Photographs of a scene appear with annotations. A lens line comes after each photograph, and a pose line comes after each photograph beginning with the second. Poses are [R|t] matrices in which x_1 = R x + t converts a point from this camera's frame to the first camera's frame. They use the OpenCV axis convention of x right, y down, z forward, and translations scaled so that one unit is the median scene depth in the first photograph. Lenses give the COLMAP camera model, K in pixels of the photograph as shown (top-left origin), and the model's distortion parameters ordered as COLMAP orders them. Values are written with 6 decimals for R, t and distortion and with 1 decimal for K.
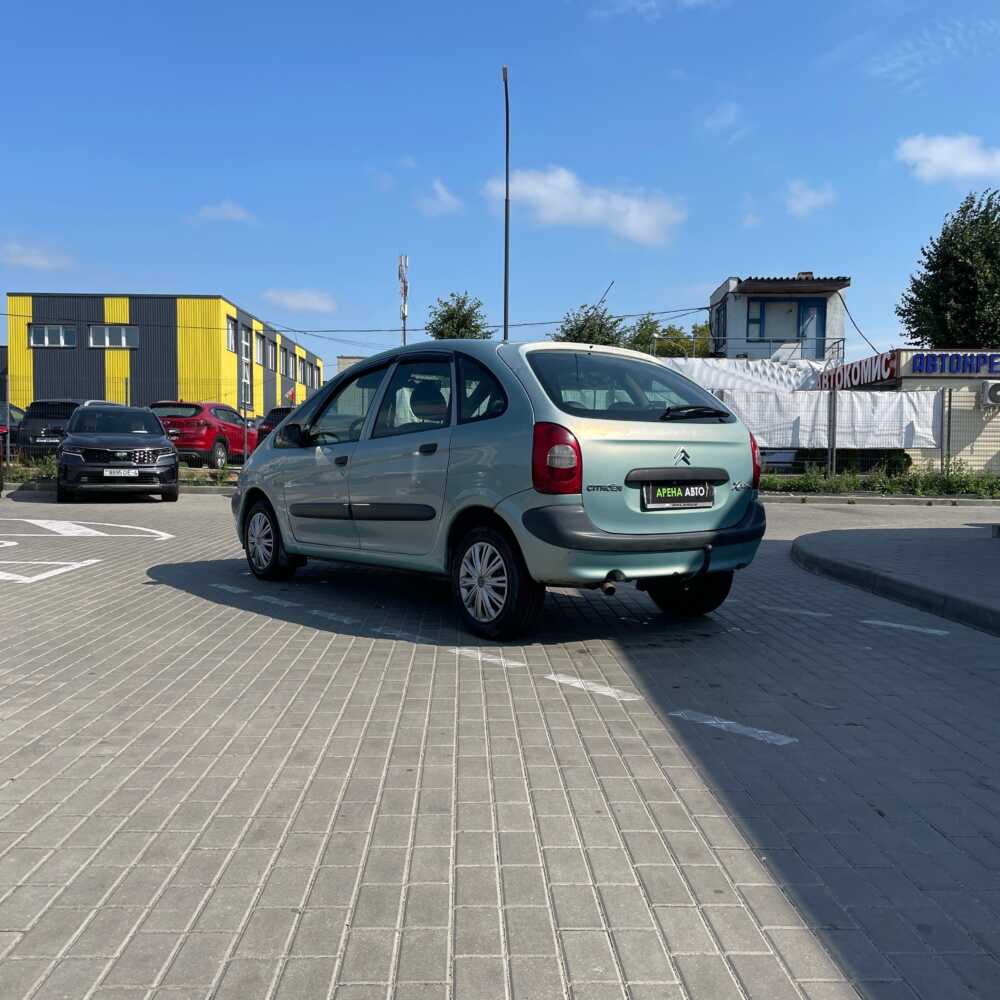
lens RADIAL K [[1012.8, 0, 506.0], [0, 1012.8, 505.1], [0, 0, 1]] dist [0.037584, 0.000000]
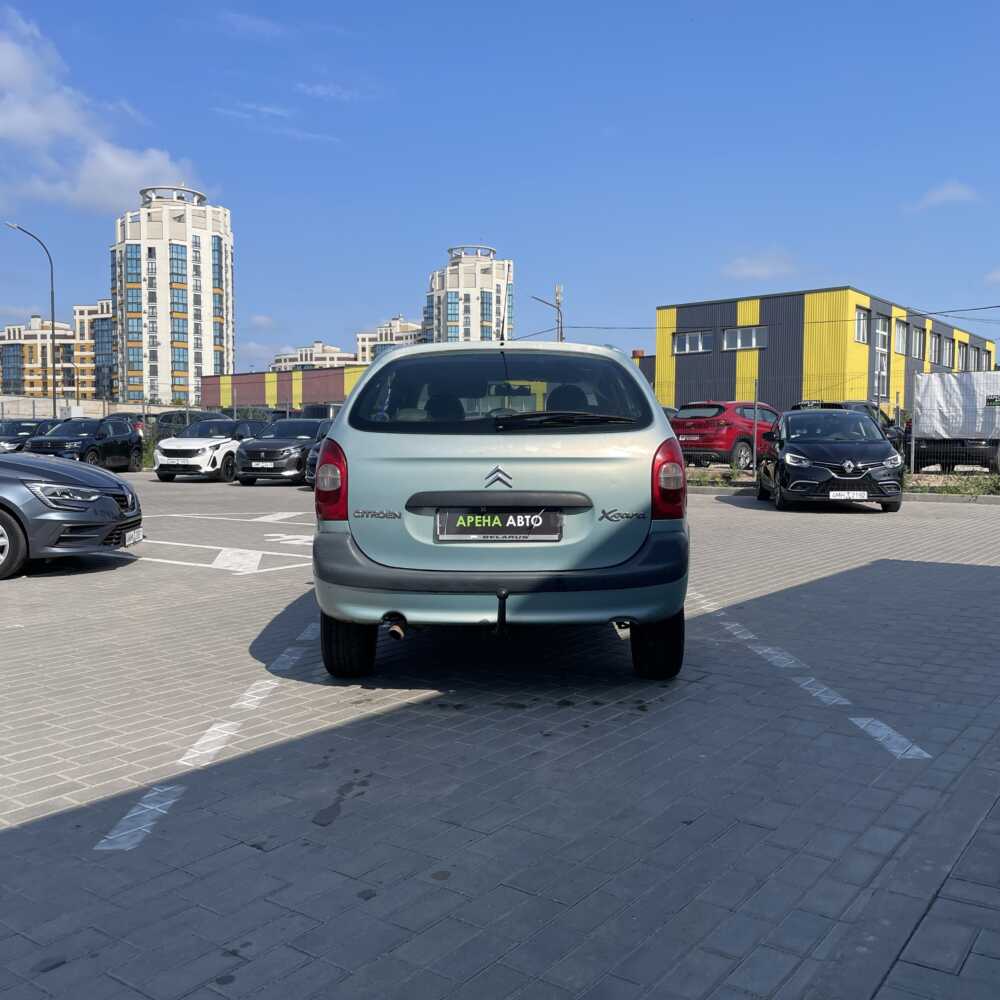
lens RADIAL K [[1012.8, 0, 509.8], [0, 1012.8, 505.1], [0, 0, 1]] dist [0.037584, 0.000000]
pose [[0.767715, 0.025299, -0.640292, 0.098391], [-0.021346, 0.999675, 0.013905, -0.005246], [0.640436, 0.002992, 0.768006, 0.055523]]
